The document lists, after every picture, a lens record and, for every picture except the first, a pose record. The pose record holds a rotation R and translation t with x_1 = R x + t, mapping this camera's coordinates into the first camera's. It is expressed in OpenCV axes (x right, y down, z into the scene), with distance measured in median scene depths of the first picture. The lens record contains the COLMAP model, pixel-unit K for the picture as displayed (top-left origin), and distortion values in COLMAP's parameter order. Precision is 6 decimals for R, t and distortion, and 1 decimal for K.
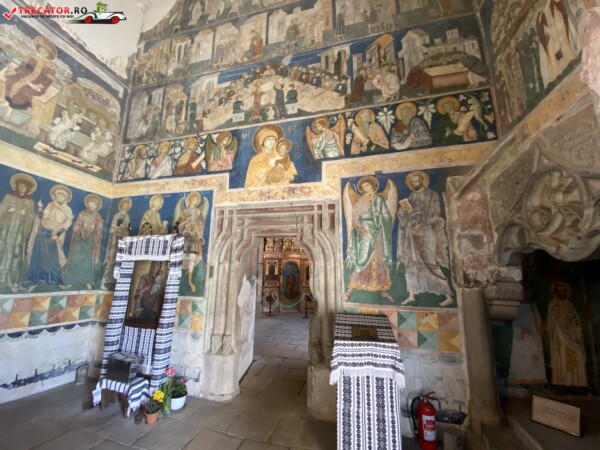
lens RADIAL K [[245.5, 0, 297.6], [0, 245.5, 228.1], [0, 0, 1]] dist [-0.003369, -0.012489]
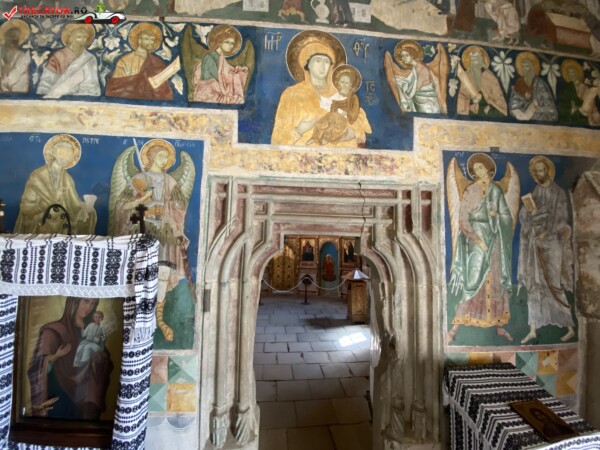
lens RADIAL K [[245.5, 0, 297.6], [0, 245.5, 228.1], [0, 0, 1]] dist [-0.003369, -0.012489]
pose [[0.943641, 0.022465, 0.330207, -0.376921], [-0.066293, 0.990305, 0.122073, -0.058703], [-0.324263, -0.137084, 0.935982, 0.508982]]
